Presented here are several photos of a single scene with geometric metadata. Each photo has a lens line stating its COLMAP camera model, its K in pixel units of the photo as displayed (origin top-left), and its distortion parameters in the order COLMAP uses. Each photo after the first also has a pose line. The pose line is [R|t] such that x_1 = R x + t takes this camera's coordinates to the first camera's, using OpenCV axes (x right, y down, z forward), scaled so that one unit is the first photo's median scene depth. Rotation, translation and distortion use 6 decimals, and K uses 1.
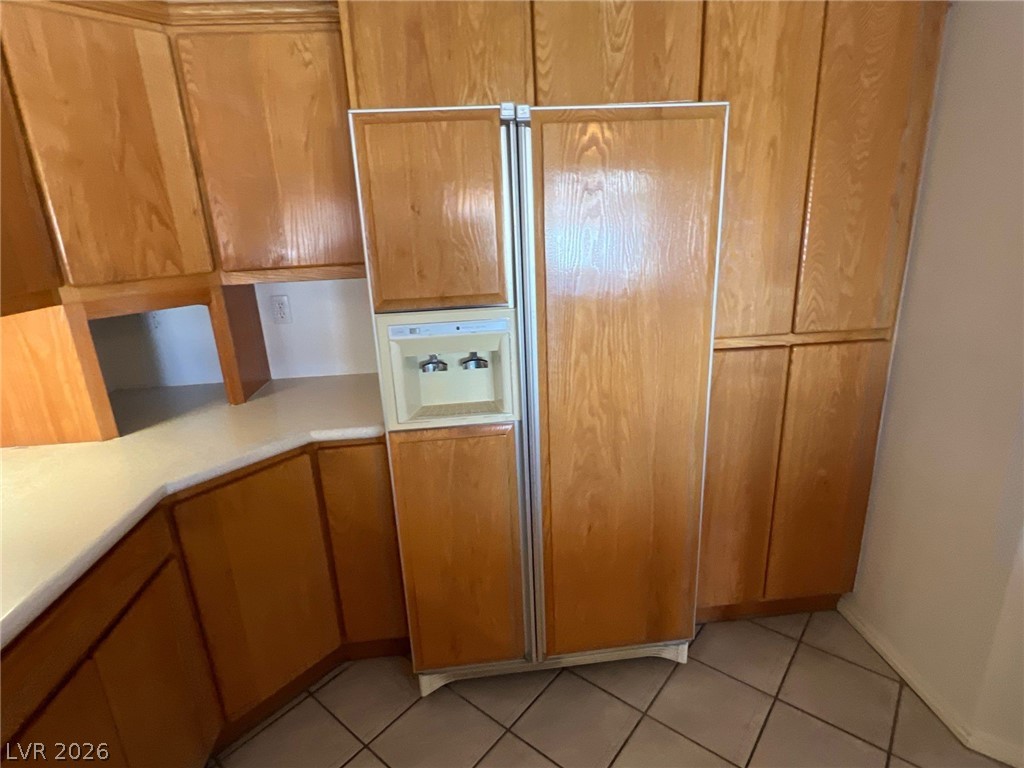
lens RADIAL K [[548.6, 0, 508.6], [0, 548.6, 384.2], [0, 0, 1]] dist [-0.001990, -0.000215]
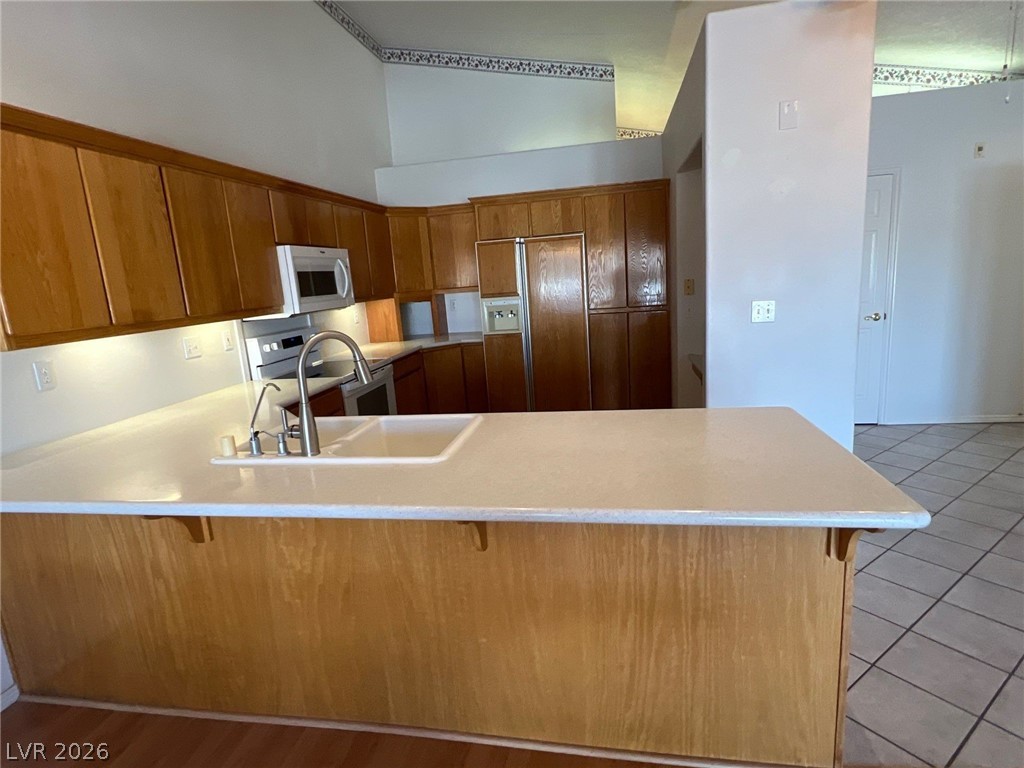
lens RADIAL K [[548.6, 0, 508.6], [0, 548.6, 384.2], [0, 0, 1]] dist [-0.001990, -0.000215]
pose [[0.961581, 0.030443, -0.272827, 0.793664], [-0.051406, 0.996220, -0.070020, 0.577634], [0.269664, 0.081355, 0.959512, -1.986975]]
